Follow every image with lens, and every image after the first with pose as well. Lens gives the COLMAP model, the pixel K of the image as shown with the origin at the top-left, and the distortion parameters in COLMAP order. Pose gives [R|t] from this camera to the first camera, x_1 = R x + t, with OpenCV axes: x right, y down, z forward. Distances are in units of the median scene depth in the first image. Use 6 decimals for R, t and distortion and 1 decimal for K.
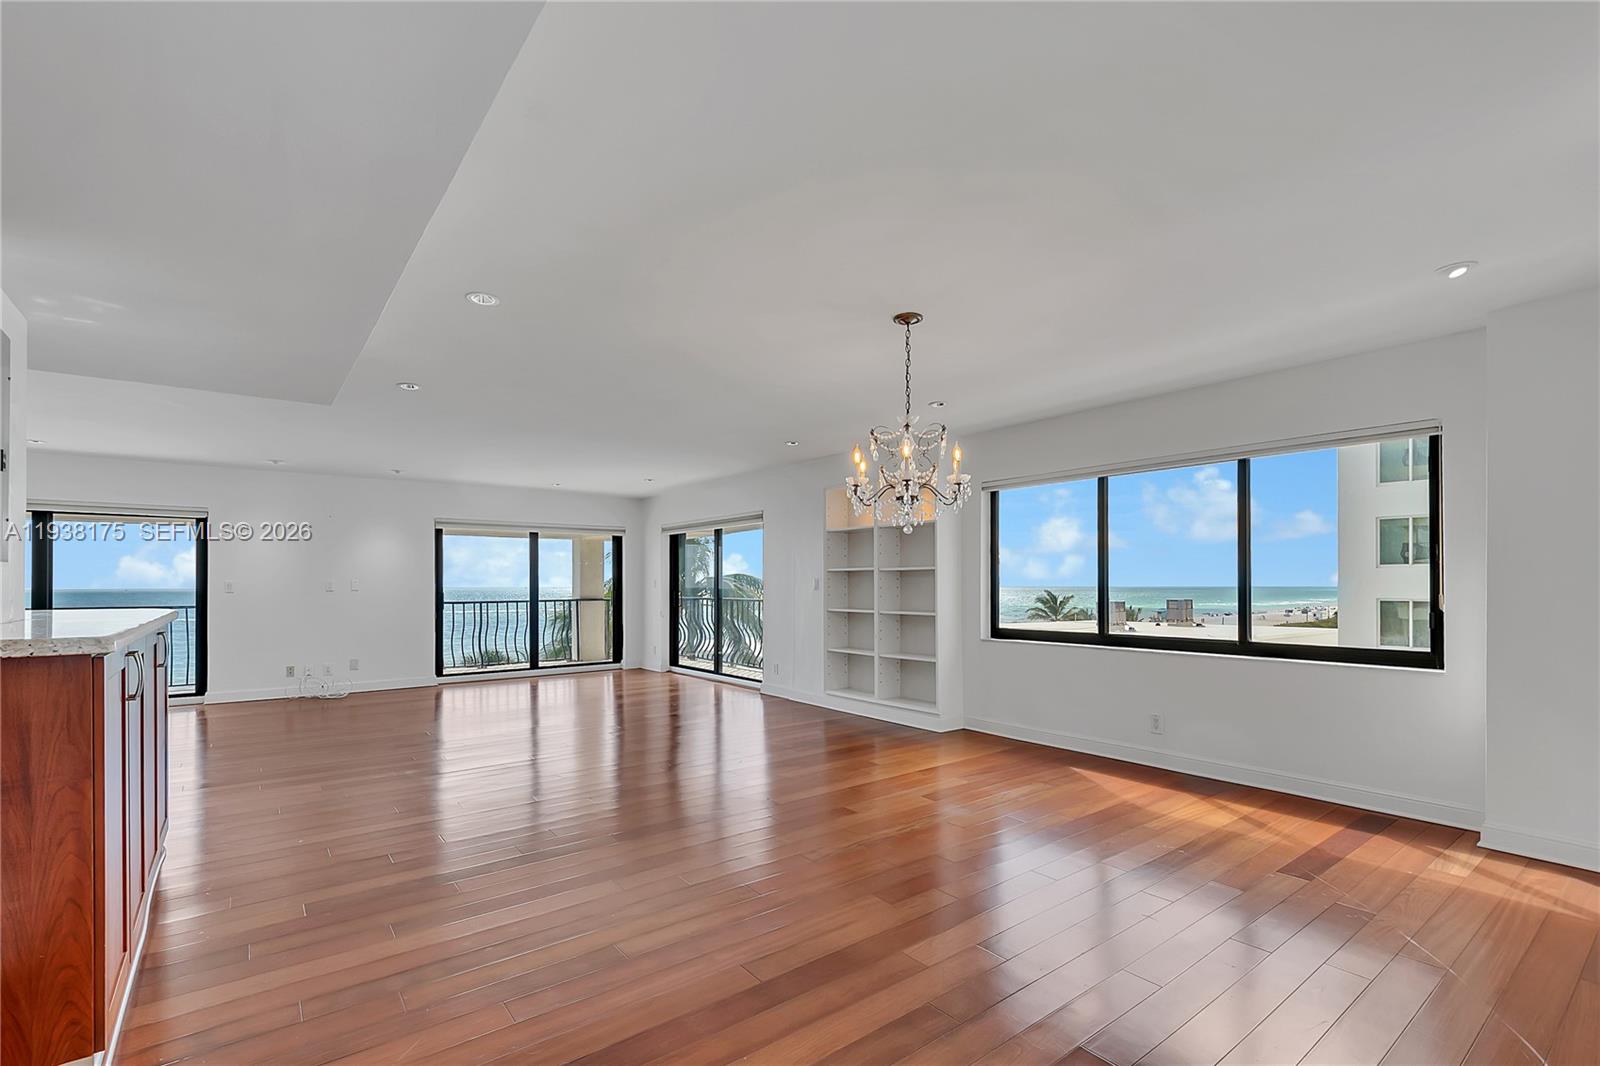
lens RADIAL K [[716.7, 0, 799.0], [0, 716.7, 579.3], [0, 0, 1]] dist [0.000742, -0.000163]
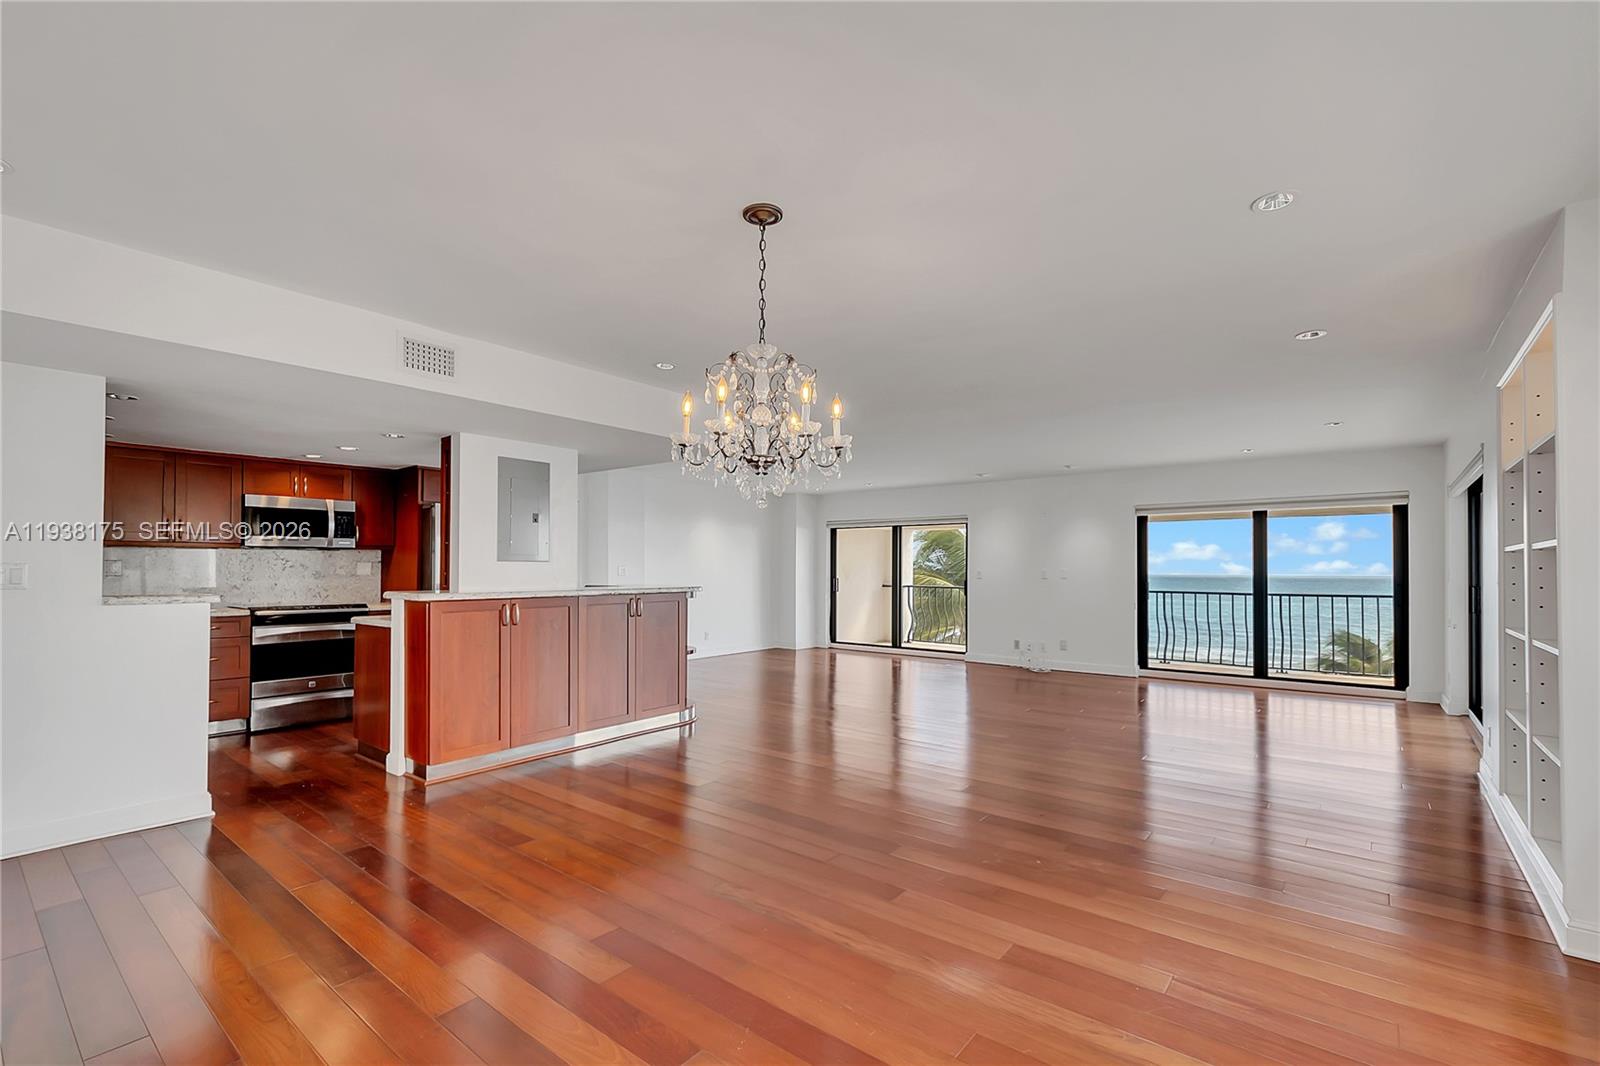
lens RADIAL K [[700.7, 0, 789.5], [0, 700.7, 552.5], [0, 0, 1]] dist [0.002255, -0.000339]
pose [[0.215517, -0.020385, -0.976287, 0.318480], [-0.000289, 0.999781, -0.020939, -0.001166], [0.976500, 0.004794, 0.215464, 0.326735]]
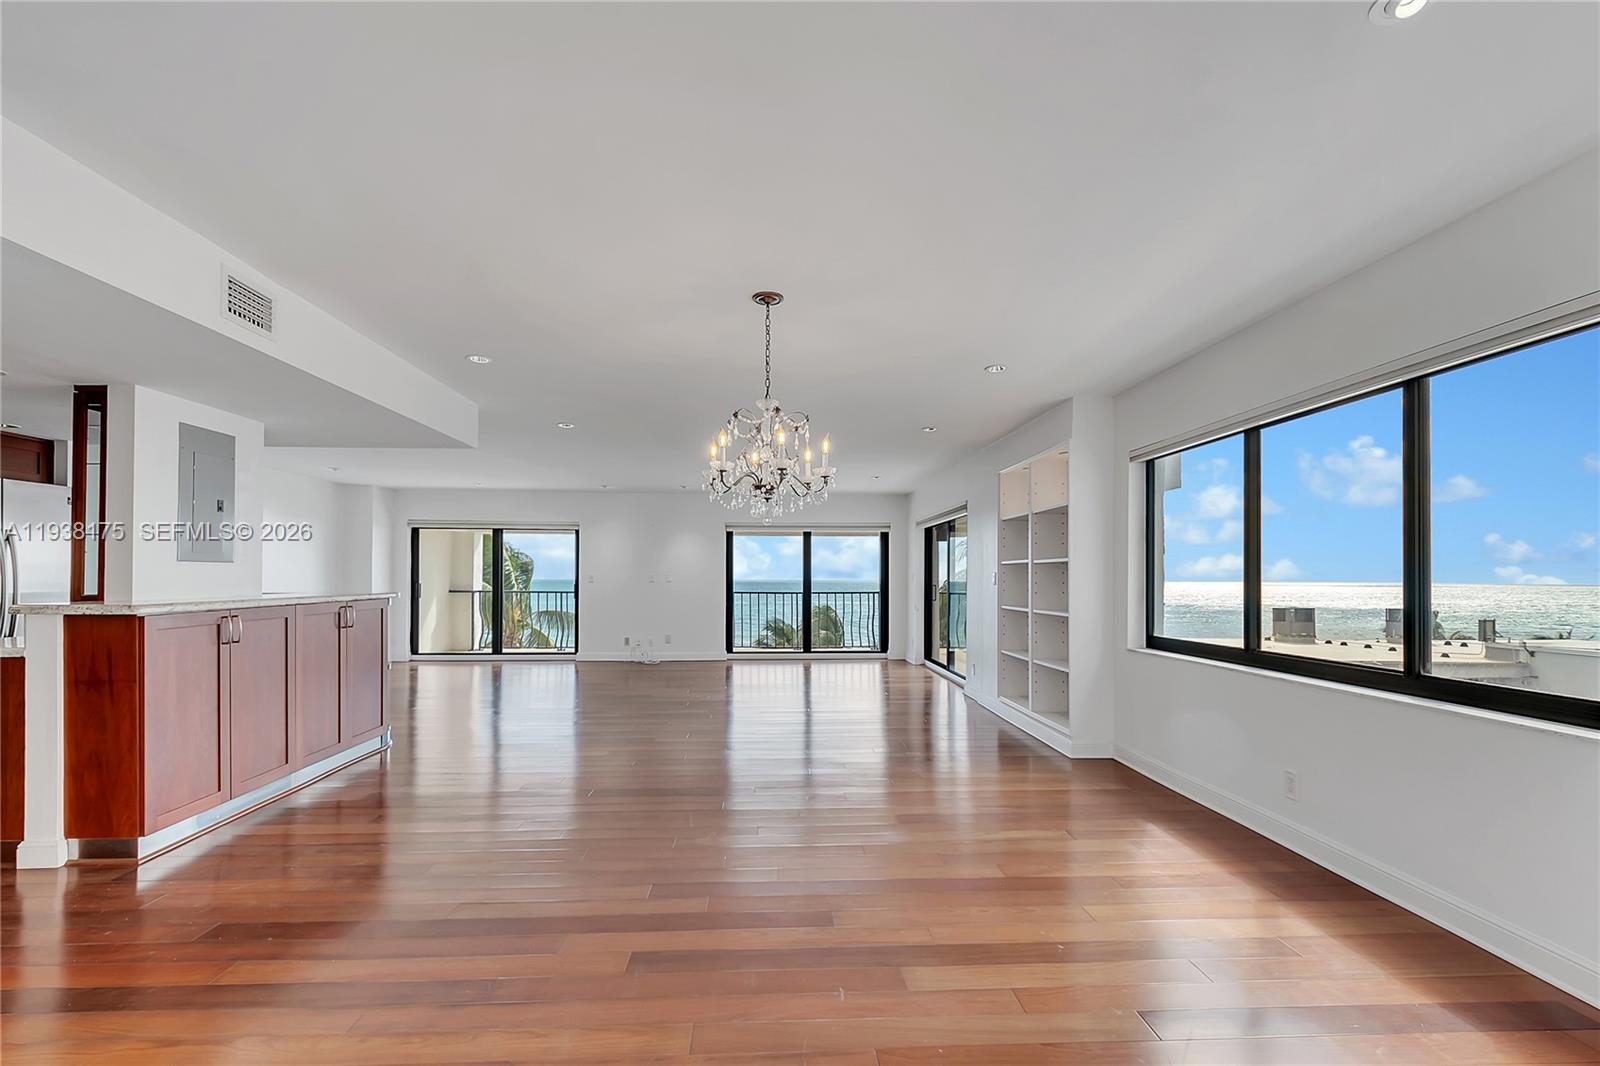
lens RADIAL K [[706.5, 0, 794.2], [0, 706.5, 574.6], [0, 0, 1]] dist [0.002598, -0.000082]
pose [[0.814700, 0.003735, -0.579870, 0.273032], [-0.002395, 0.999992, 0.003075, -0.000157], [0.579877, -0.001117, 0.814703, 0.094596]]
